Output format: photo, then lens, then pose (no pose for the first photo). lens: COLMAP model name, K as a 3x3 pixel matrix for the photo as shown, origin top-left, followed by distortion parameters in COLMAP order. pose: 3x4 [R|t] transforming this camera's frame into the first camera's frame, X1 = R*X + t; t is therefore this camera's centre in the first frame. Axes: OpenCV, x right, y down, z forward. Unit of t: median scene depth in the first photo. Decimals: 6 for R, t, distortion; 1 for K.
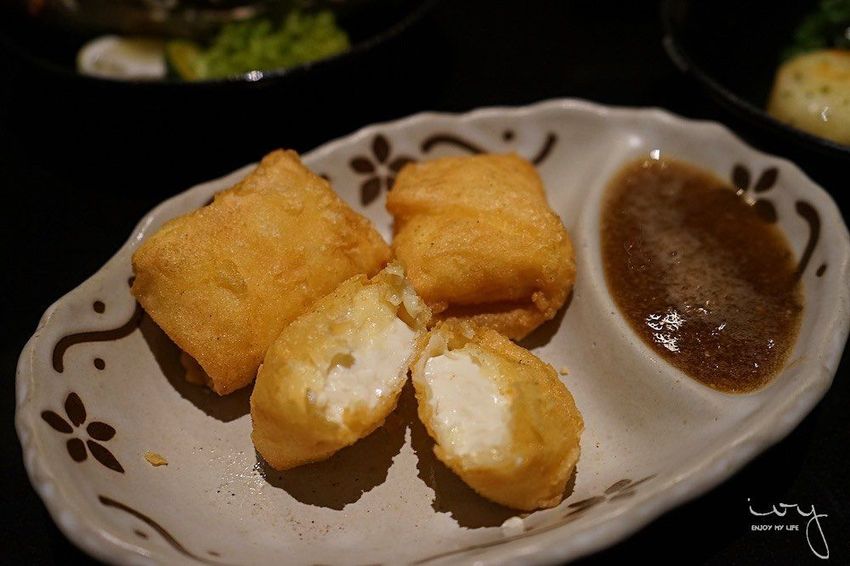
lens RADIAL K [[971.7, 0, 425.0], [0, 971.7, 283.0], [0, 0, 1]] dist [0.072032, 0.003042]
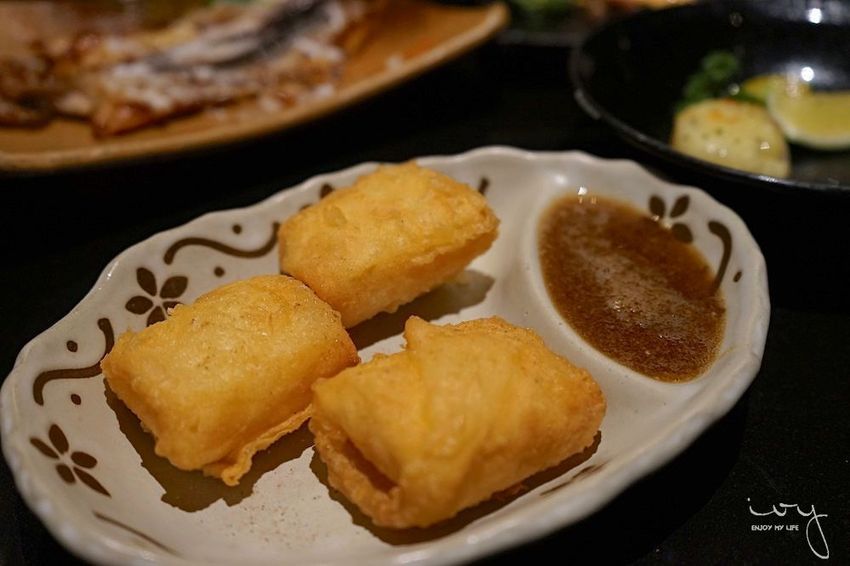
lens RADIAL K [[971.7, 0, 425.0], [0, 971.7, 283.0], [0, 0, 1]] dist [0.072032, 0.003042]
pose [[0.992305, -0.048497, 0.113926, -0.077707], [0.060719, 0.992469, -0.106384, 0.089729], [-0.107909, 0.112483, 0.987777, -0.065166]]
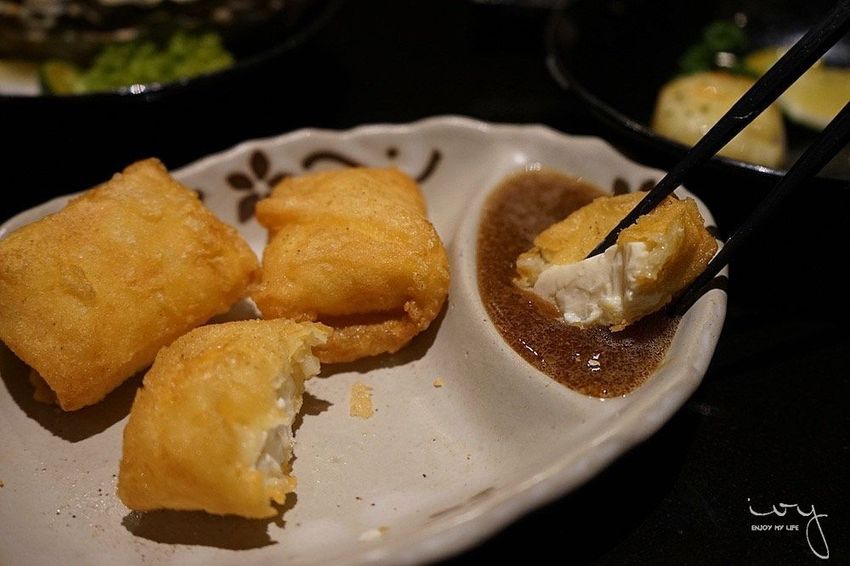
lens RADIAL K [[971.7, 0, 425.0], [0, 971.7, 283.0], [0, 0, 1]] dist [0.072032, 0.003042]
pose [[0.998670, -0.006217, 0.051183, 0.081155], [0.009994, 0.997218, -0.073874, 0.062401], [-0.050582, 0.074287, 0.995953, 0.037838]]
